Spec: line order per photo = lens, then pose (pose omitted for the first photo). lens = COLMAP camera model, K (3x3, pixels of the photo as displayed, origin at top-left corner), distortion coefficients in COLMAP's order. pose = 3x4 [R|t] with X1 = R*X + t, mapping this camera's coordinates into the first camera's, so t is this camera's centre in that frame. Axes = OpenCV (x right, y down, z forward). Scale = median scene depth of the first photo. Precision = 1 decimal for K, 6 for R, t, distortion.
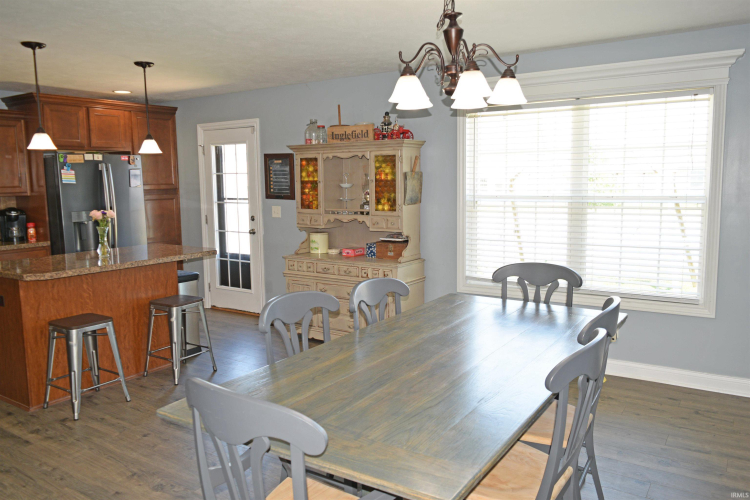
lens RADIAL K [[585.8, 0, 375.0], [0, 585.8, 250.0], [0, 0, 1]] dist [-0.019432, 0.011145]
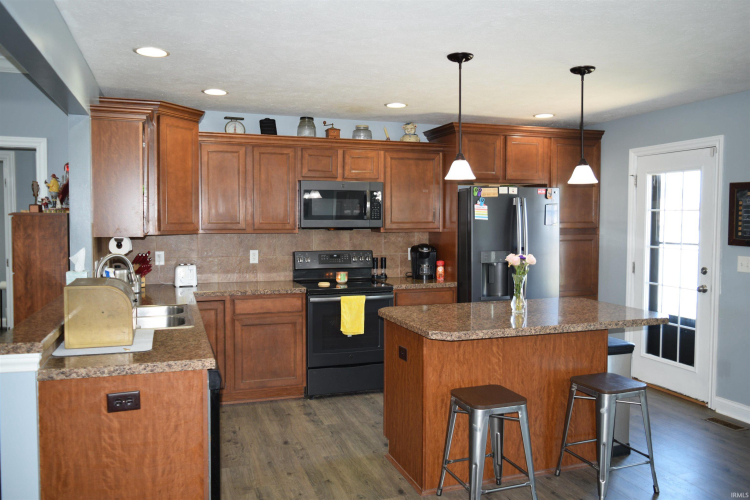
lens RADIAL K [[583.6, 0, 375.0], [0, 583.6, 250.0], [0, 0, 1]] dist [-0.018729, 0.010436]
pose [[0.799713, 0.044996, -0.598694, -0.115409], [-0.082946, 0.995906, -0.035946, -0.022003], [0.594625, 0.078405, 0.800171, 0.187785]]
